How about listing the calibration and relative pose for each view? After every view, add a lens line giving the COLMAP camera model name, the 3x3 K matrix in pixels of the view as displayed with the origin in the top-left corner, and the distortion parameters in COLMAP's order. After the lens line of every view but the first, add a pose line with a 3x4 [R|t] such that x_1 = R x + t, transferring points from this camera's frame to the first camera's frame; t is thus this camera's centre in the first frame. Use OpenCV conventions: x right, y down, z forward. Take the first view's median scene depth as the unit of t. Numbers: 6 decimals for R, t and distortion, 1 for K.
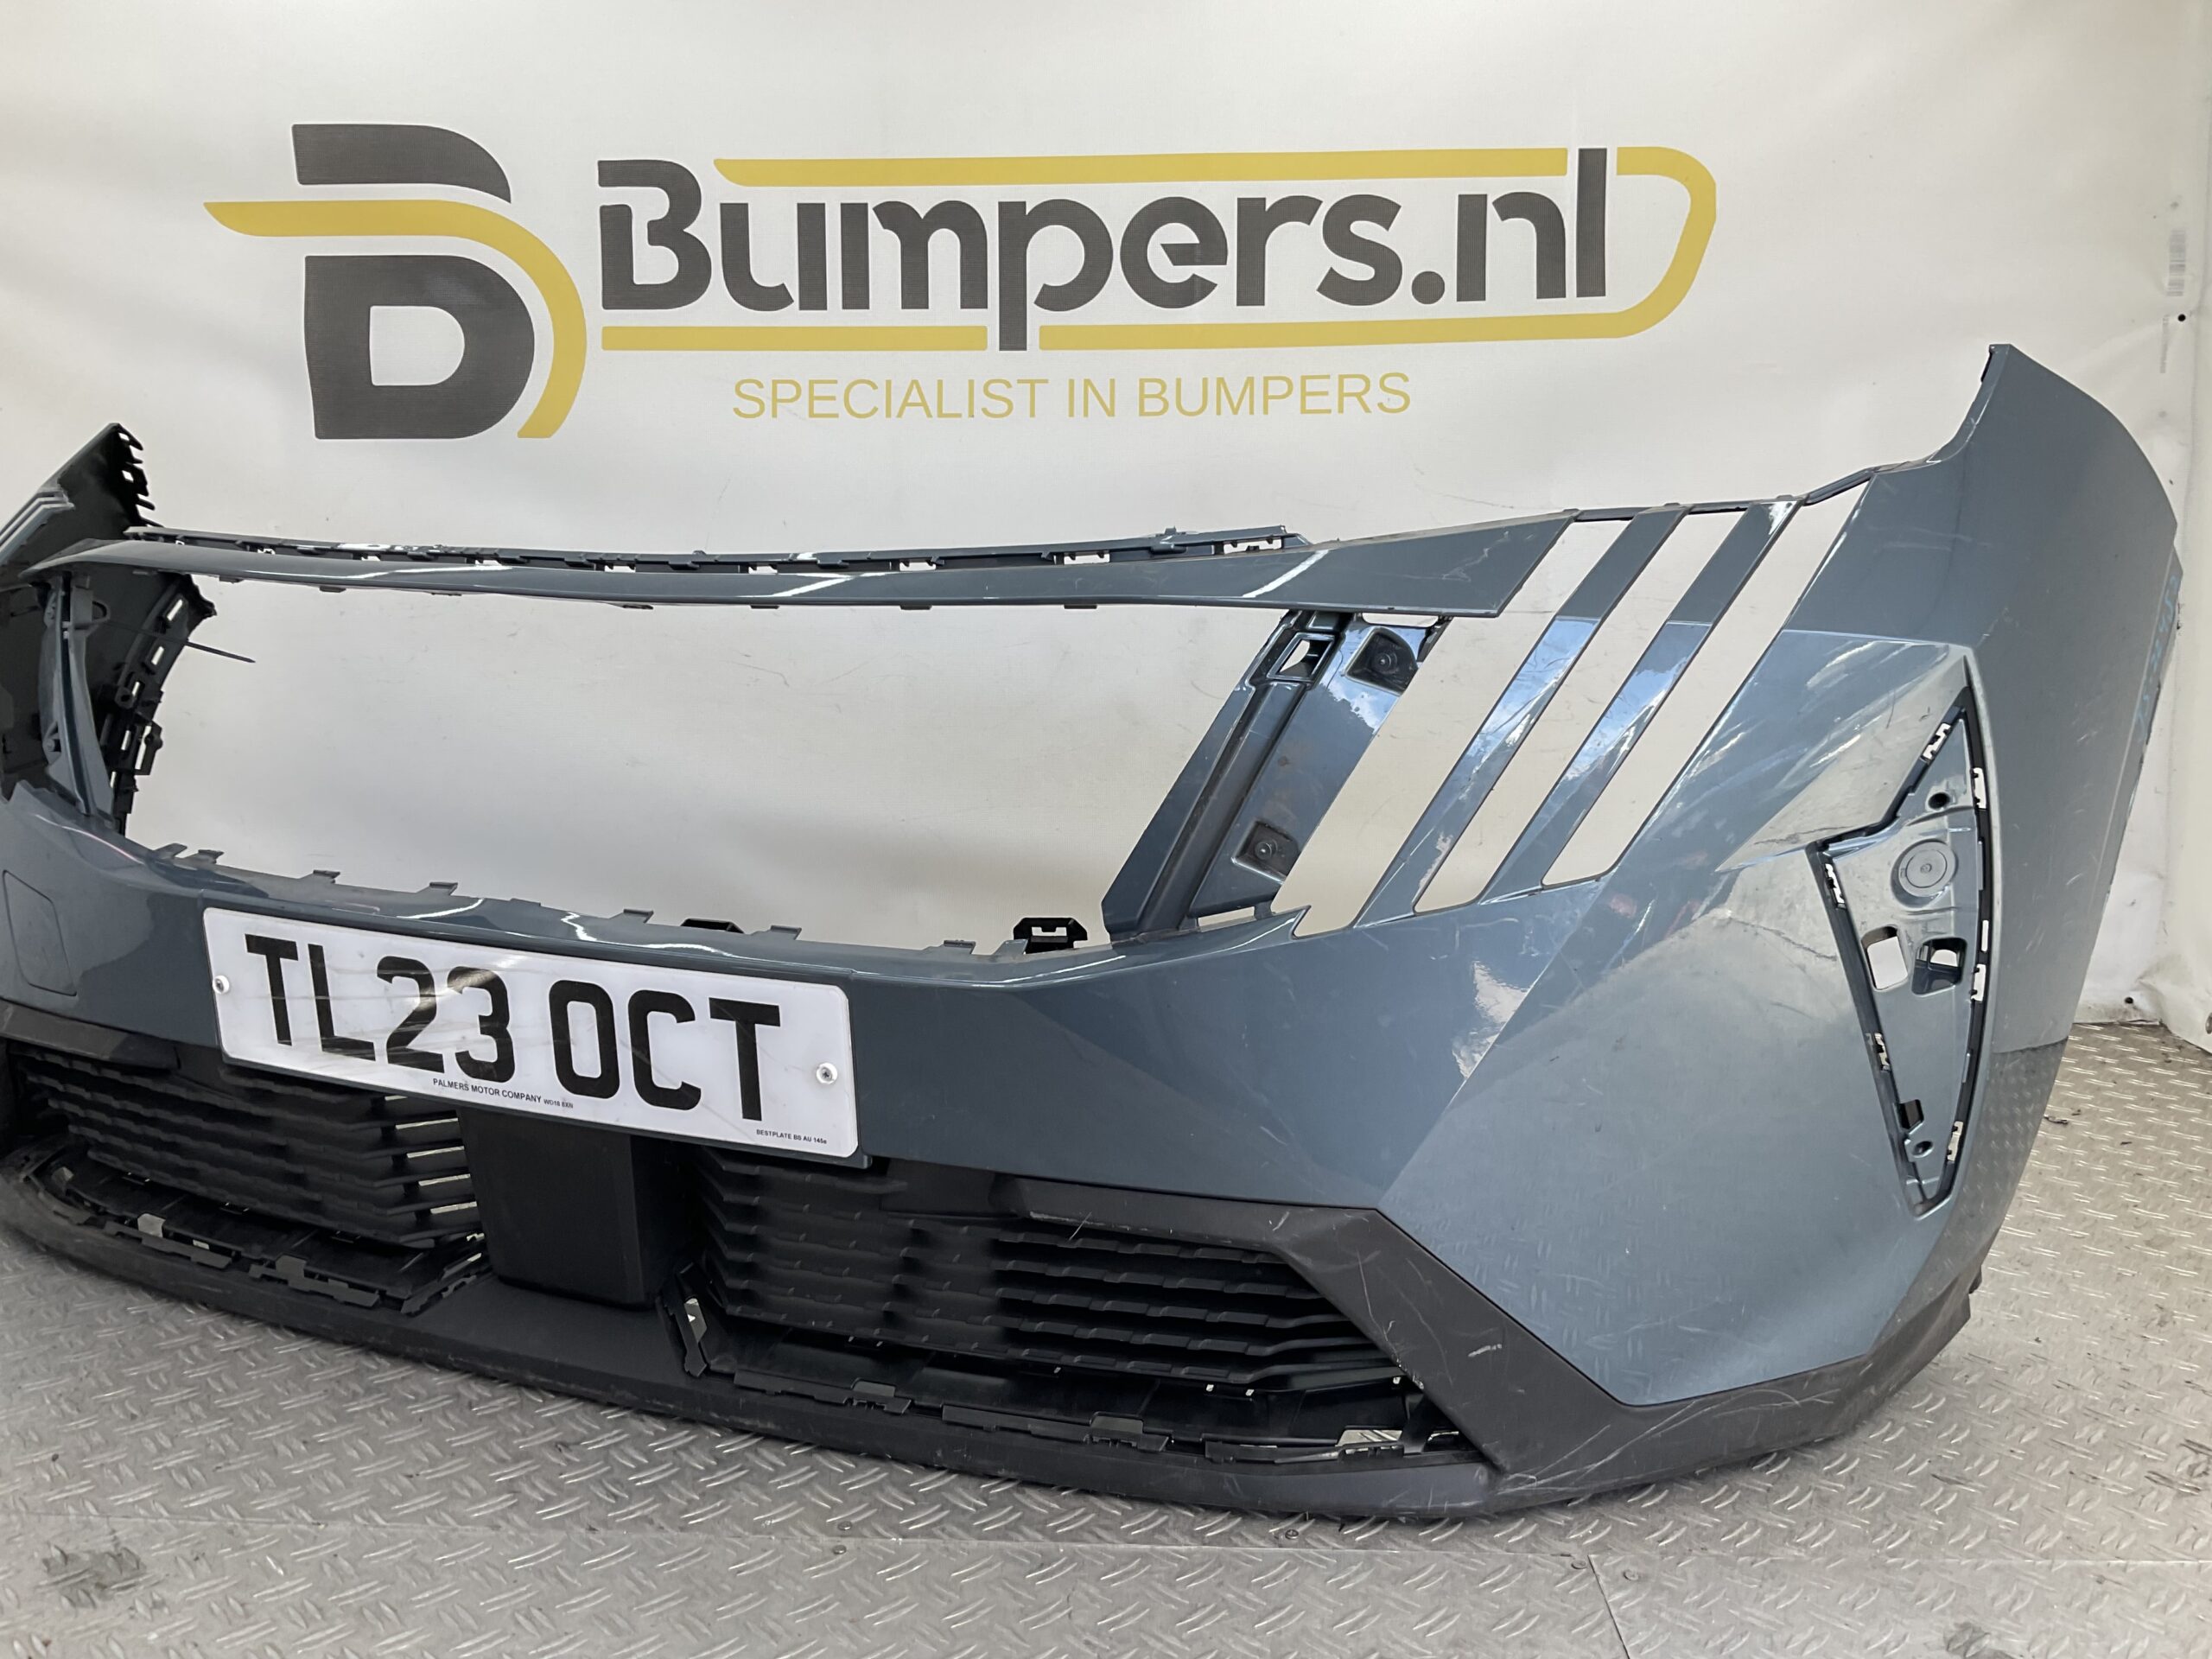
lens RADIAL K [[1827.6, 0, 1105.7], [0, 1827.6, 822.9], [0, 0, 1]] dist [0.145397, -0.330630]
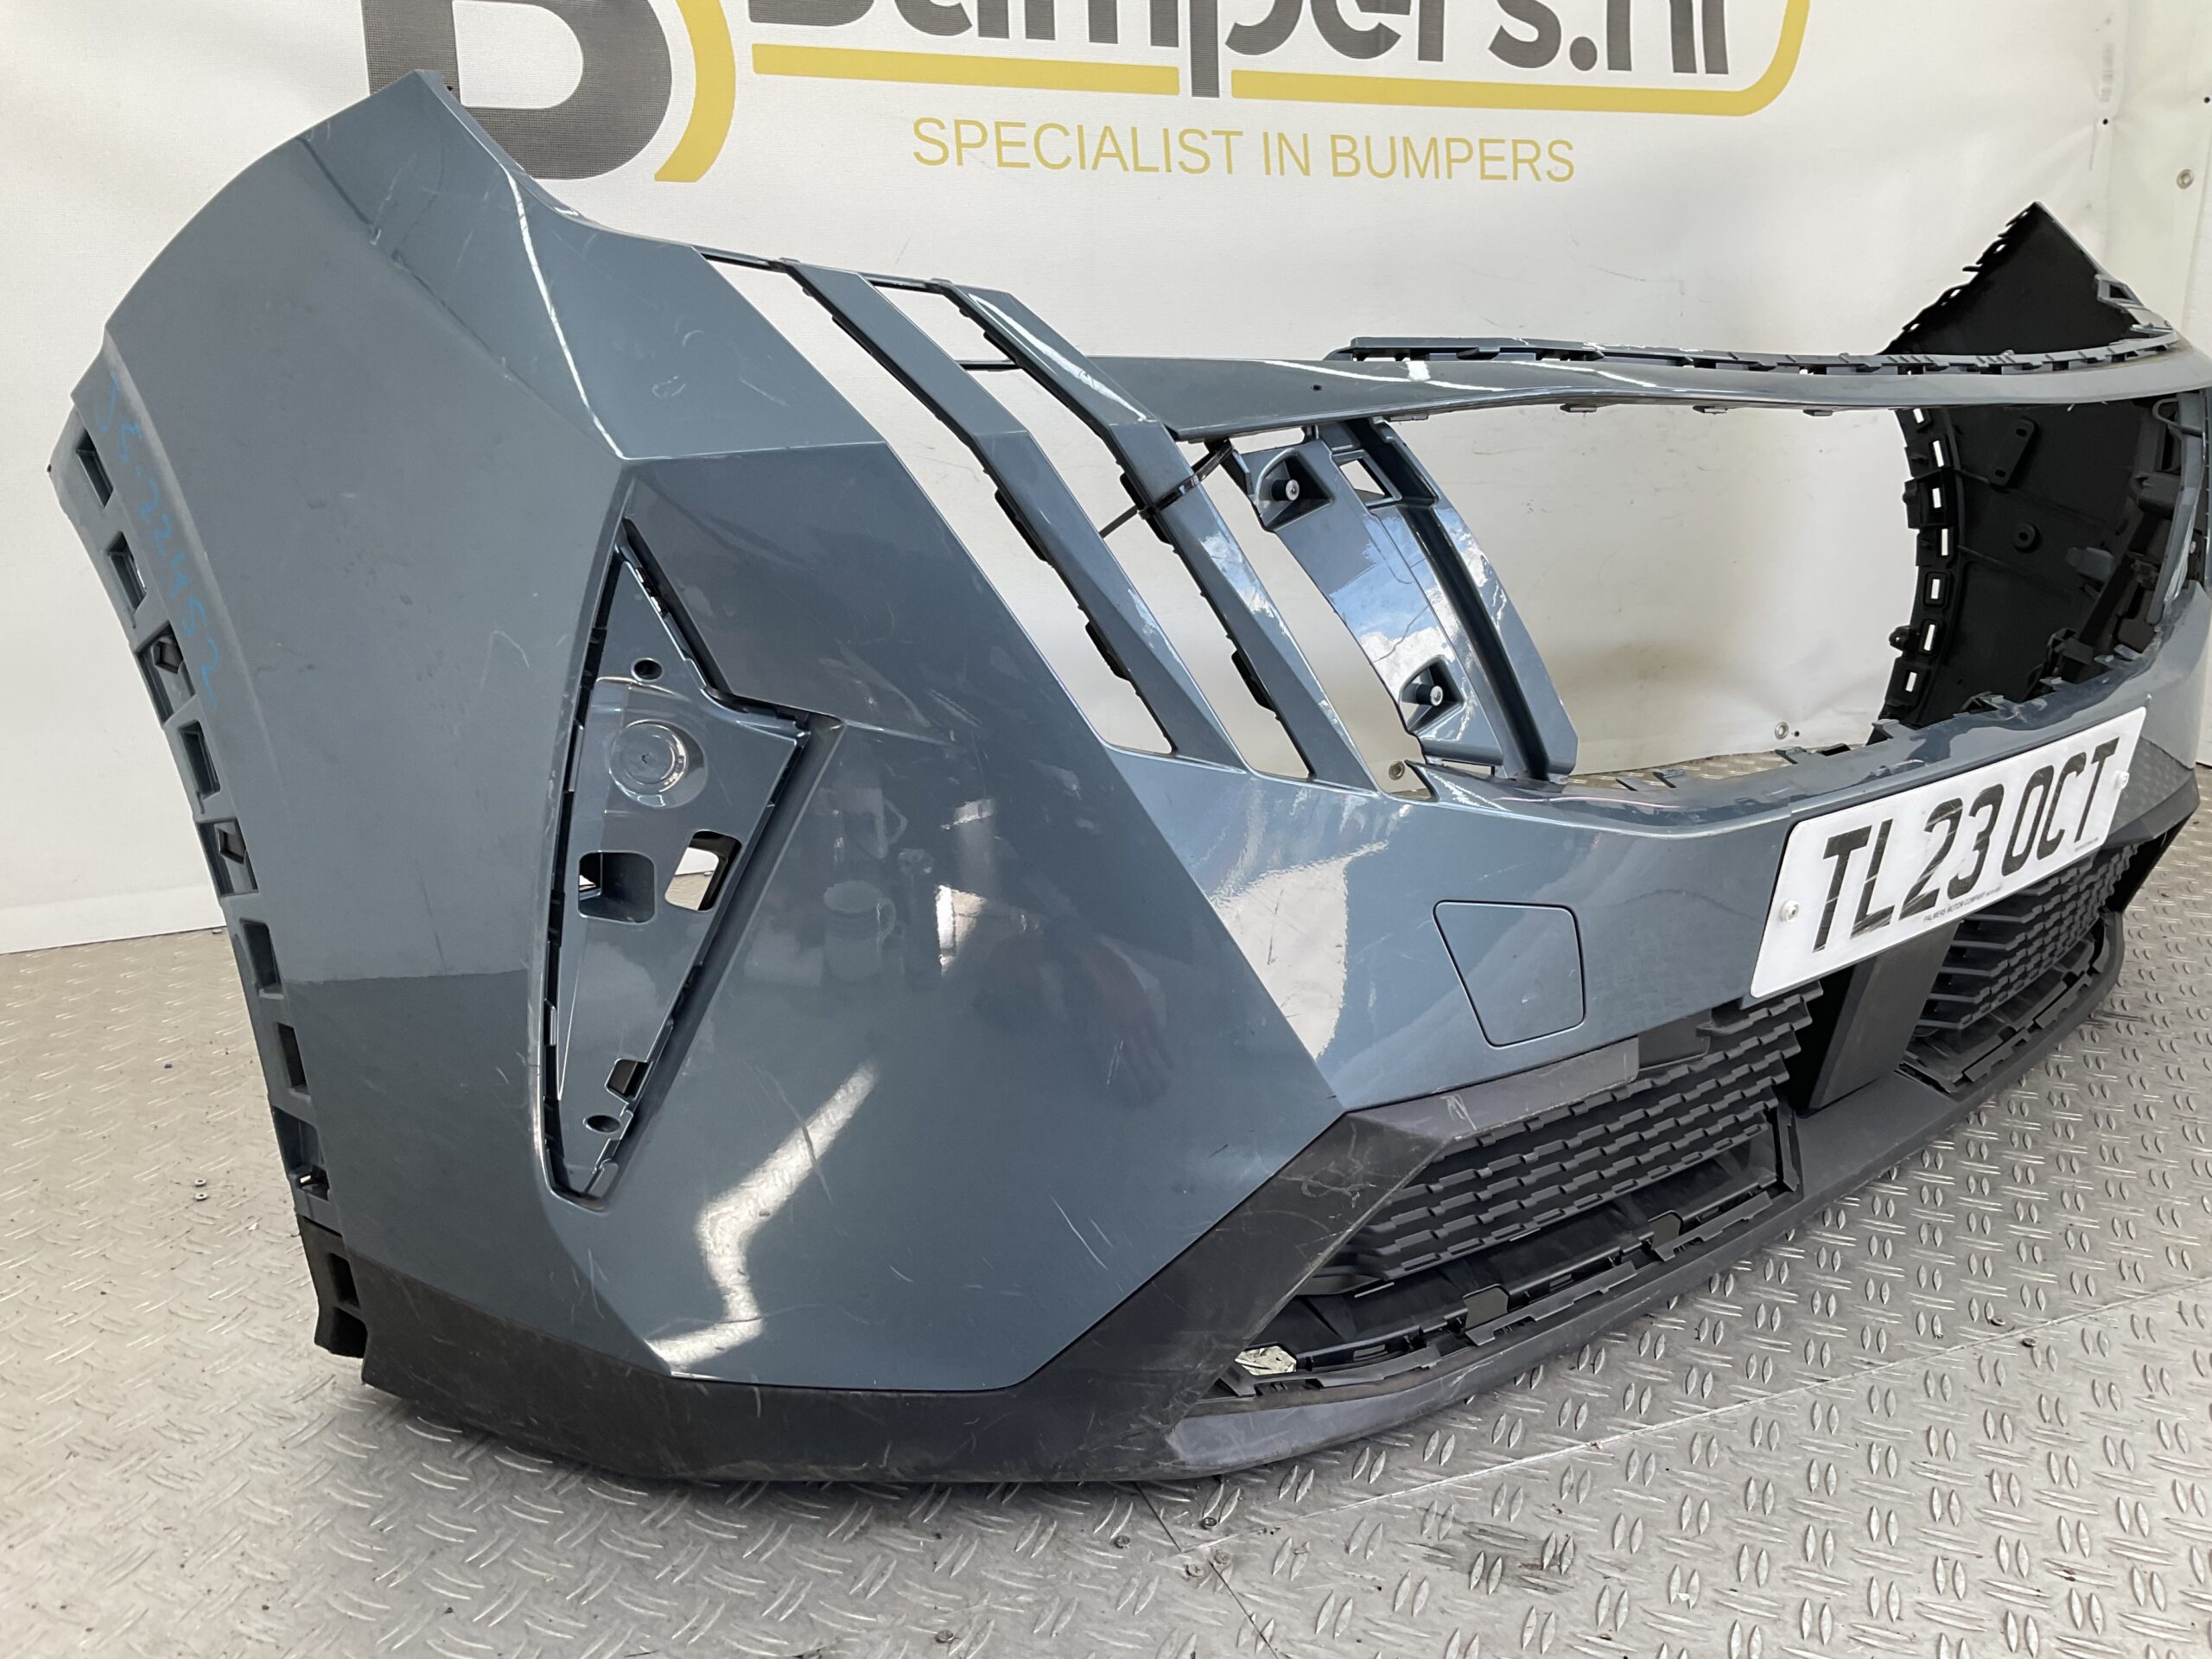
lens RADIAL K [[1827.6, 0, 1105.7], [0, 1827.6, 822.9], [0, 0, 1]] dist [0.145397, -0.330630]
pose [[0.908719, -0.107652, 0.403287, -0.507464], [0.054281, 0.988443, 0.141541, -0.034896], [-0.413864, -0.106730, 0.904061, 0.157189]]
